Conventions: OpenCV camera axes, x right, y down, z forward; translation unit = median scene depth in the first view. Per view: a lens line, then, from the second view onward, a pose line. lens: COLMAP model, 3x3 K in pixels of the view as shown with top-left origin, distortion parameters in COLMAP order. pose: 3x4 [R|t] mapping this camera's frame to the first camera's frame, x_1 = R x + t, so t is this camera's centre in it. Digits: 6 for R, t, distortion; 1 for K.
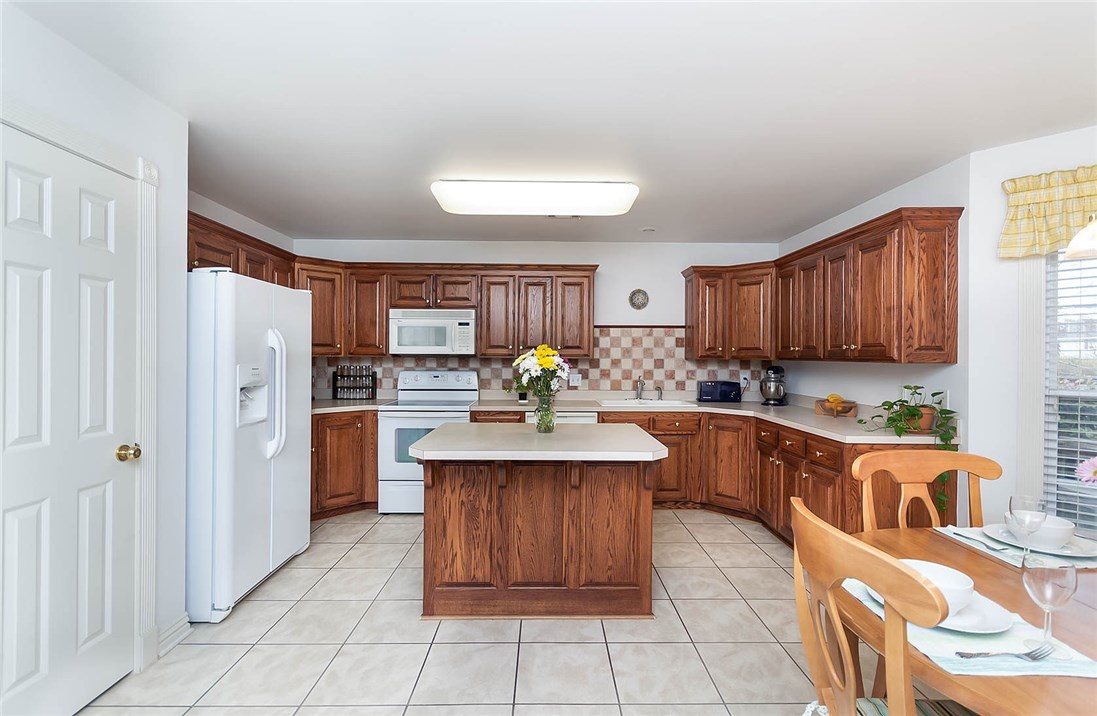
lens RADIAL K [[493.4, 0, 551.9], [0, 493.4, 356.6], [0, 0, 1]] dist [-0.001736, -0.000070]
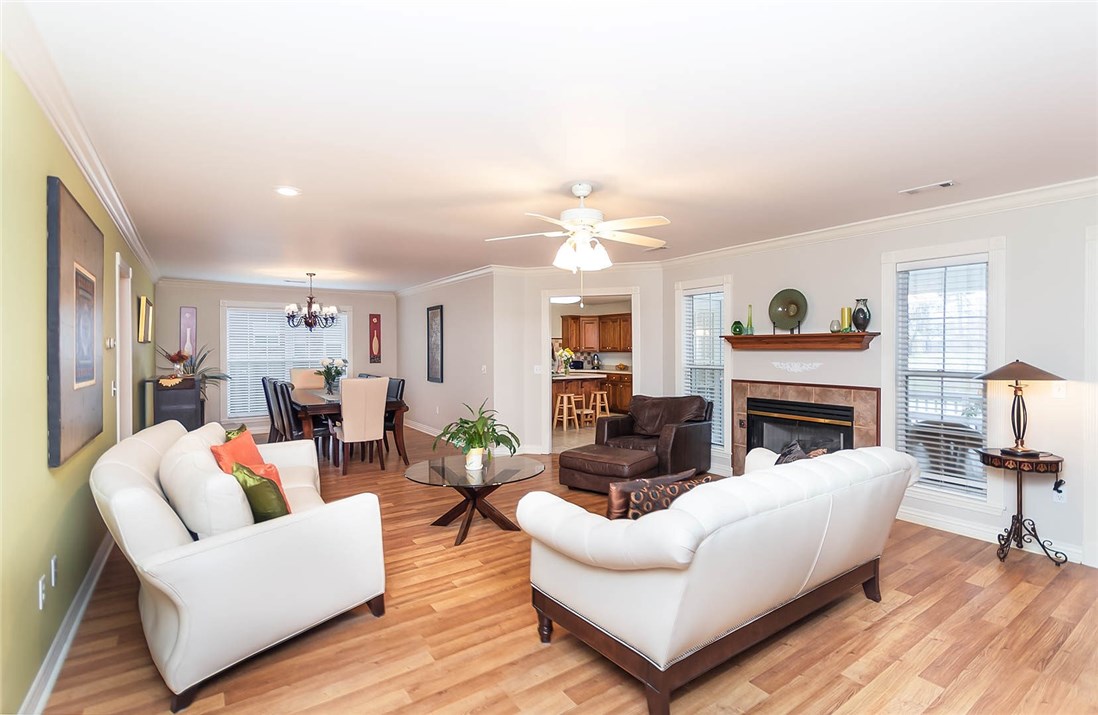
lens RADIAL K [[504.2, 0, 545.0], [0, 504.2, 355.5], [0, 0, 1]] dist [0.000889, 0.000071]
pose [[0.835086, -0.014435, 0.549930, -1.254733], [0.007178, 0.999857, 0.015344, -0.017088], [-0.550072, -0.008866, 0.835070, -1.100289]]
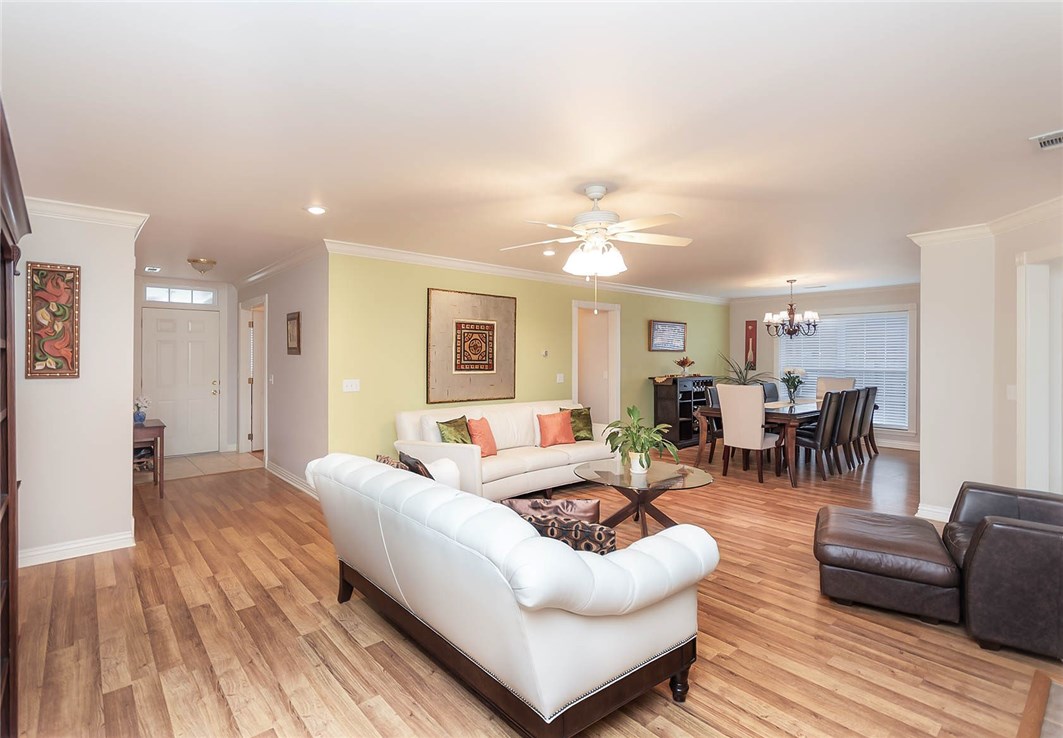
lens RADIAL K [[509.2, 0, 529.8], [0, 509.2, 355.5], [0, 0, 1]] dist [0.086371, 0.000033]
pose [[0.653608, -0.006727, -0.756803, -0.292262], [0.003919, 0.999977, -0.005505, -0.016661], [0.756823, 0.000632, 0.653620, -1.072419]]
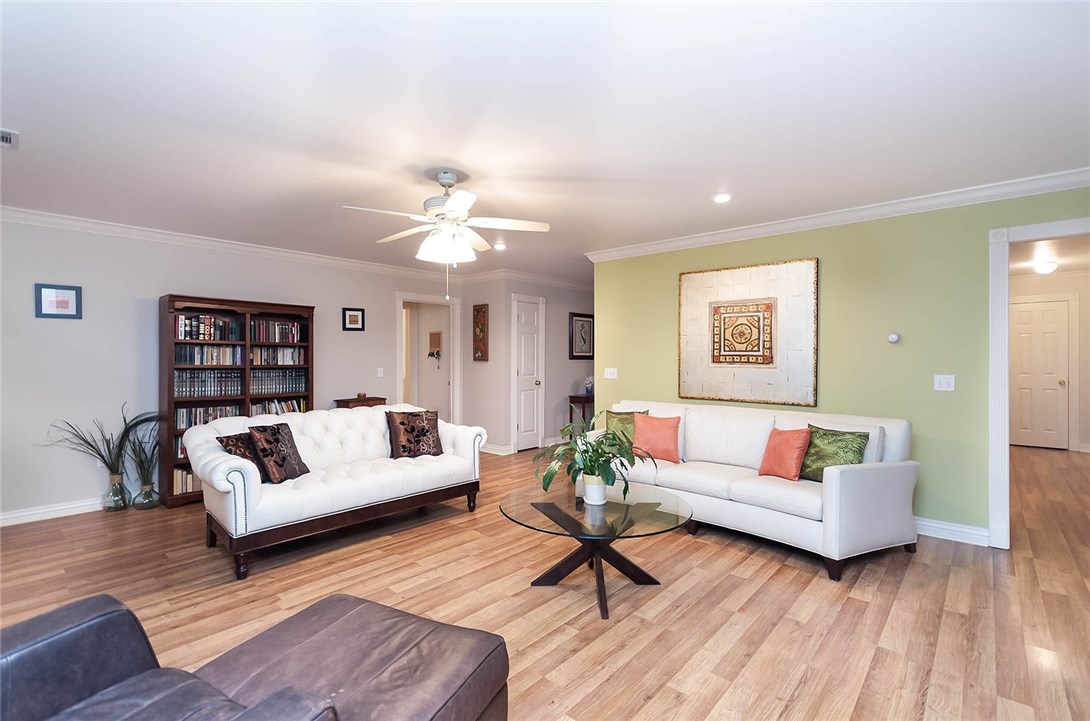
lens RADIAL K [[487.7, 0, 546.9], [0, 487.7, 357.2], [0, 0, 1]] dist [-0.000020, -0.000050]
pose [[-0.680274, -0.005782, -0.732935, -0.368186], [-0.003083, 0.999983, -0.005027, 0.007526], [0.732952, -0.001161, -0.680280, 0.078558]]
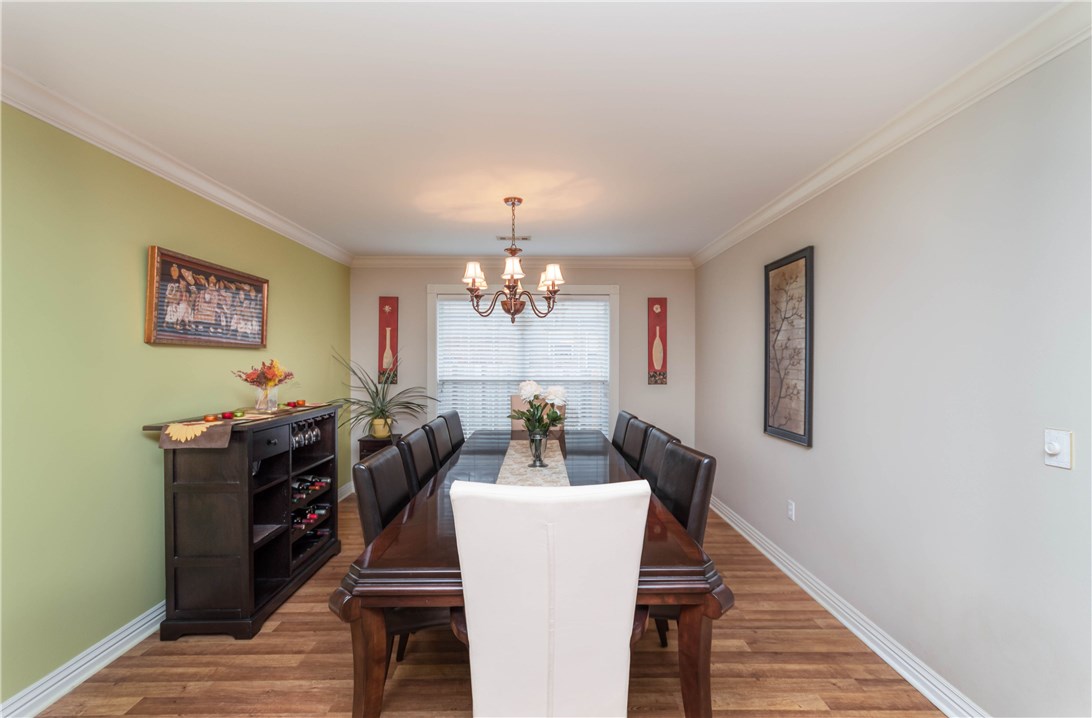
lens RADIAL K [[476.4, 0, 554.4], [0, 476.4, 367.0], [0, 0, 1]] dist [0.001126, 0.000150]
pose [[0.999956, -0.008189, 0.004584, -0.941440], [0.008117, 0.999846, 0.015530, -0.019350], [-0.004710, -0.015492, 0.999869, -0.089237]]
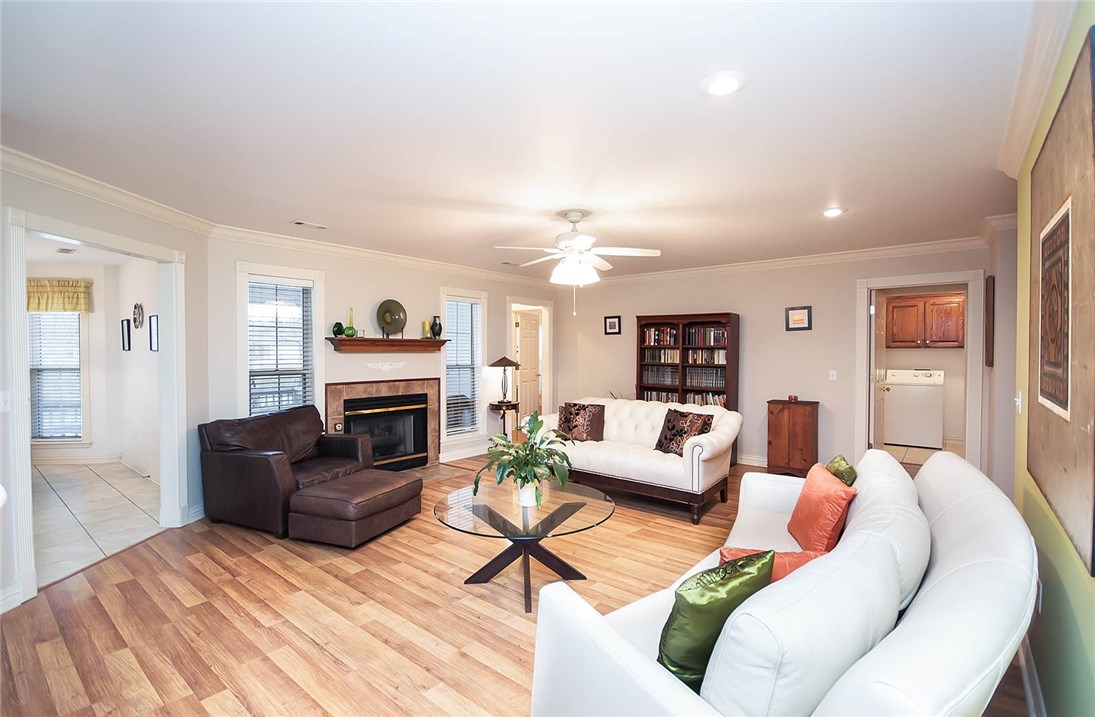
lens RADIAL K [[497.7, 0, 558.1], [0, 497.7, 351.7], [0, 0, 1]] dist [-0.001961, -0.000159]
pose [[-0.770413, -0.008461, 0.637489, -1.339636], [-0.004998, 0.999961, 0.007232, -0.020345], [-0.637526, 0.002385, -0.770425, 0.192335]]
